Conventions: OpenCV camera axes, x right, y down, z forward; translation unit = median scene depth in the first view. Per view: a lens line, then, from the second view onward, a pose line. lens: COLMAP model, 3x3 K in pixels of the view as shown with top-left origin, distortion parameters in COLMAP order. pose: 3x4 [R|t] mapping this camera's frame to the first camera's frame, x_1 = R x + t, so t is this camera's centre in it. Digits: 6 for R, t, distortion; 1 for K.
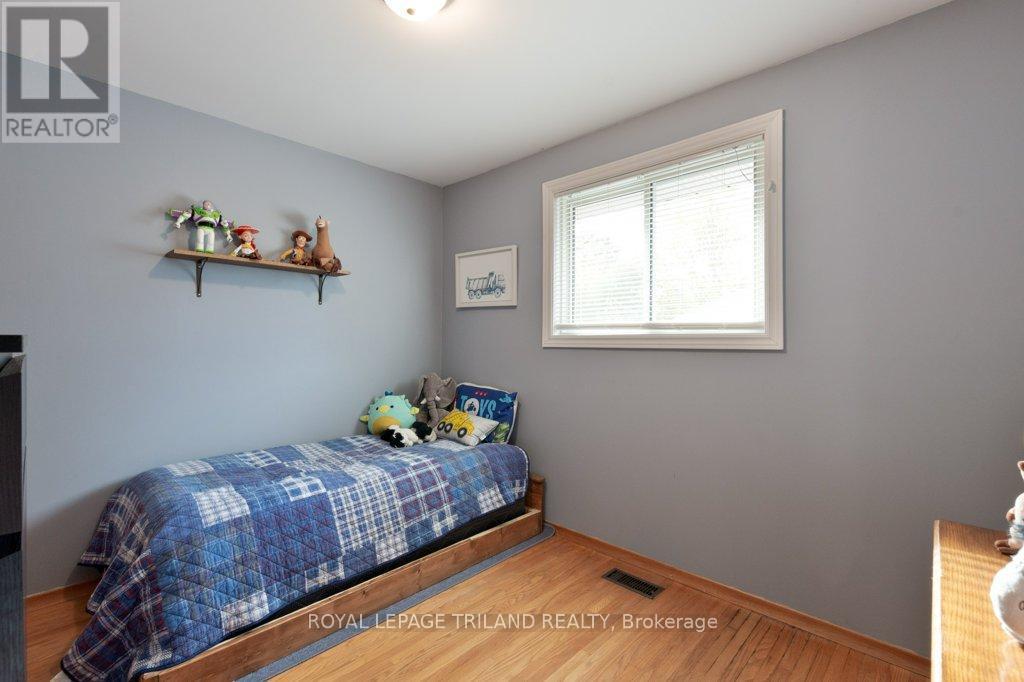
lens RADIAL K [[444.9, 0, 515.5], [0, 444.9, 340.1], [0, 0, 1]] dist [-0.001464, -0.000666]
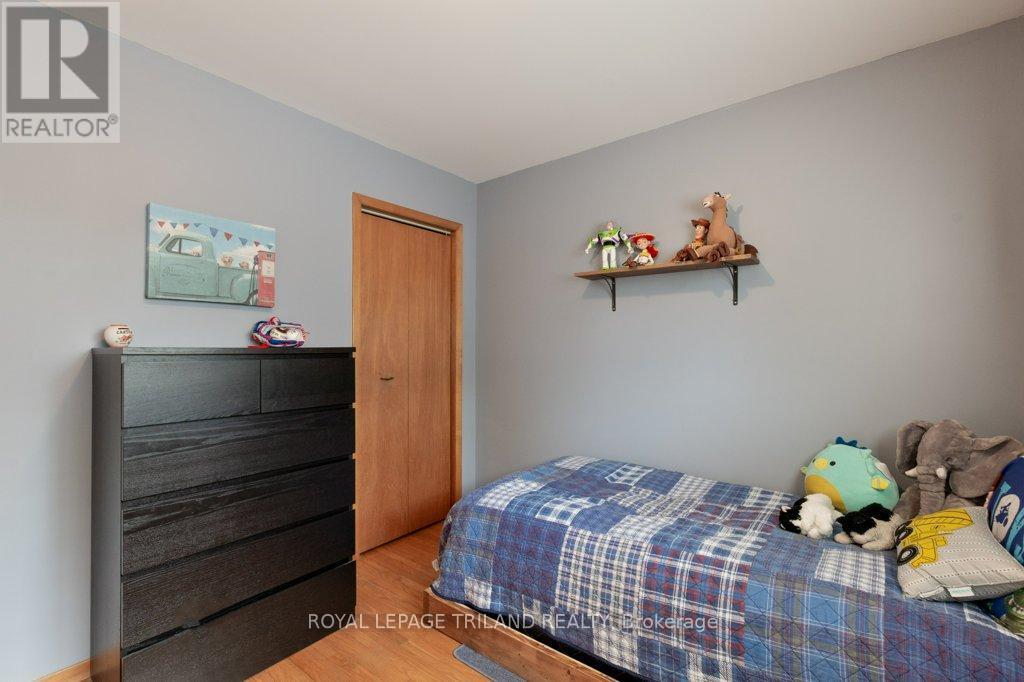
lens RADIAL K [[444.9, 0, 514.9], [0, 444.9, 344.6], [0, 0, 1]] dist [-0.001464, -0.000666]
pose [[0.086781, -0.013390, -0.996137, 0.399055], [-0.002916, 0.999902, -0.013694, 0.000224], [0.996223, 0.004093, 0.086734, 0.755816]]
